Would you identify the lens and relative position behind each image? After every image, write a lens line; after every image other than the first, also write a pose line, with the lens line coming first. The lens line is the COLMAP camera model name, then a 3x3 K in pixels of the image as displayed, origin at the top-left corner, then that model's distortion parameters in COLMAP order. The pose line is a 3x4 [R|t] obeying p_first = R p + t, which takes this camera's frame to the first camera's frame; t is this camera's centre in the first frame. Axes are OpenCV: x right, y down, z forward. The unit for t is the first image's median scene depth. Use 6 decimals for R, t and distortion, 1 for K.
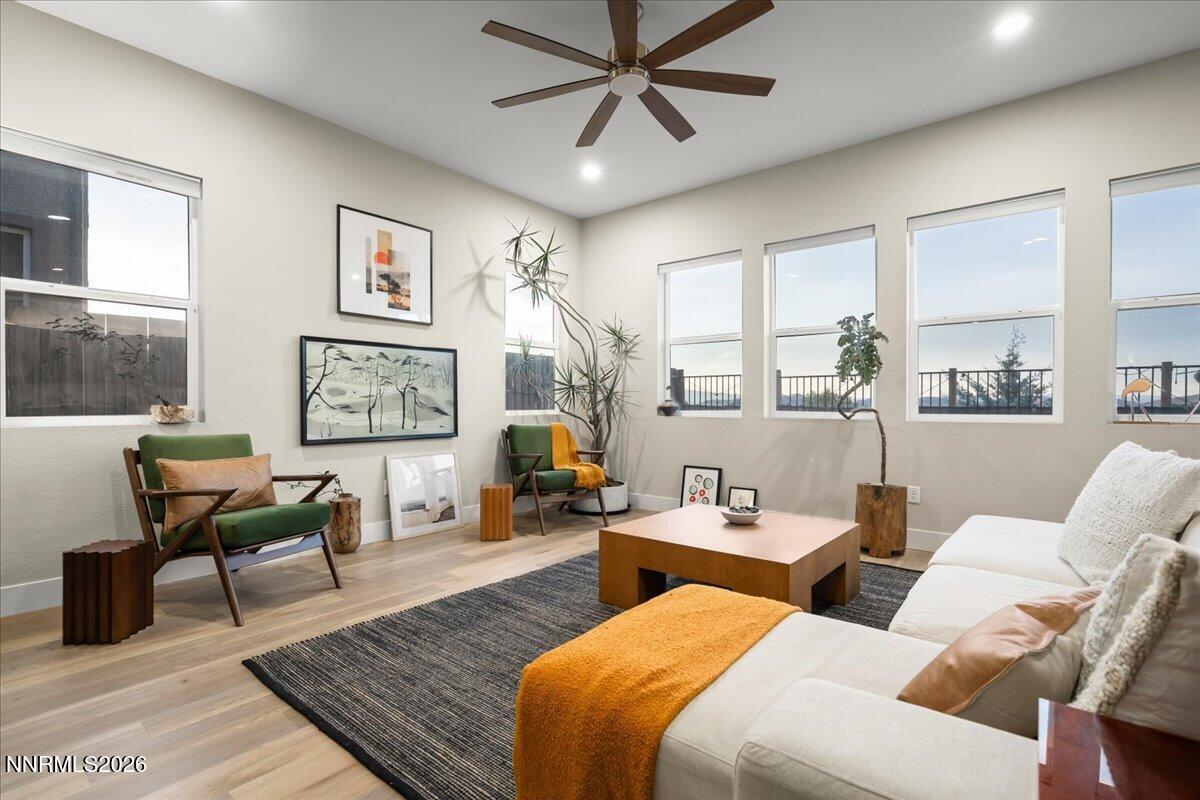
lens RADIAL K [[549.2, 0, 600.0], [0, 549.2, 400.0], [0, 0, 1]] dist [-0.003668, -0.000534]
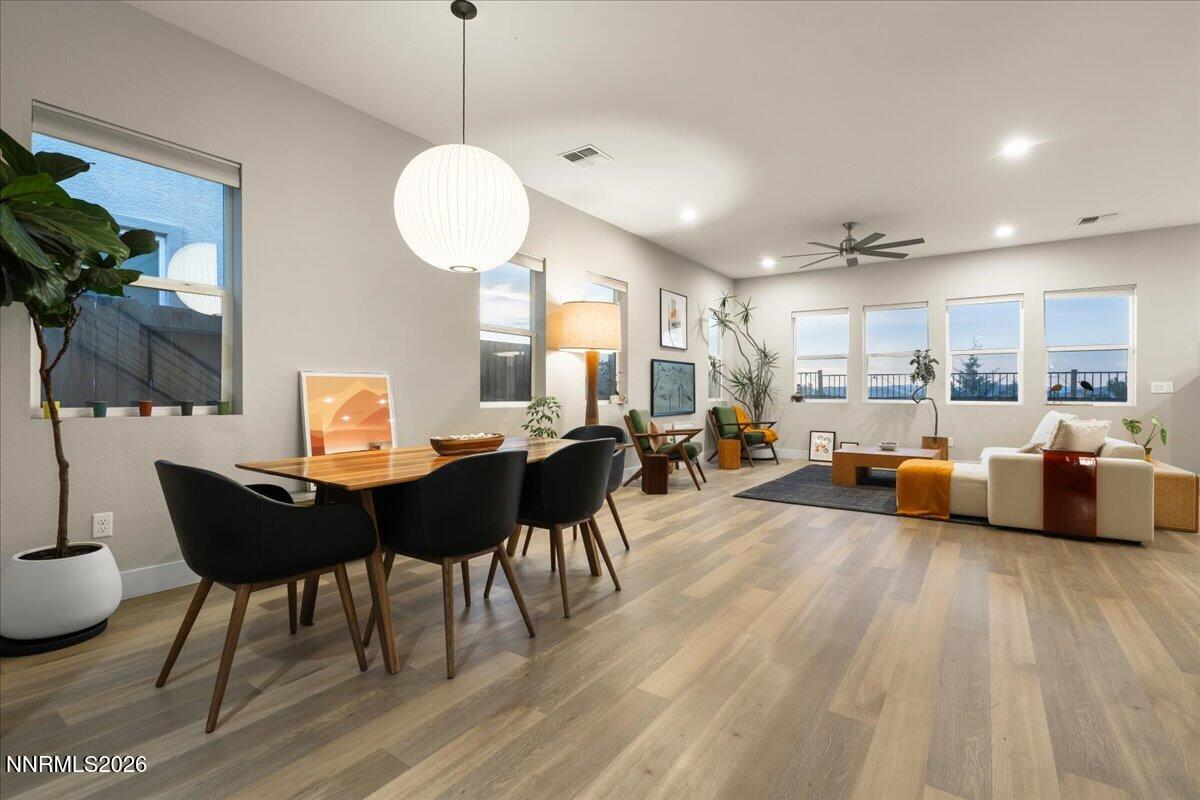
lens RADIAL K [[549.2, 0, 600.0], [0, 549.2, 400.0], [0, 0, 1]] dist [-0.003668, -0.000534]
pose [[0.996696, 0.002386, 0.081184, -0.704487], [-0.004151, 0.999759, 0.021580, -0.012277], [-0.081113, -0.021846, 0.996465, -0.718551]]
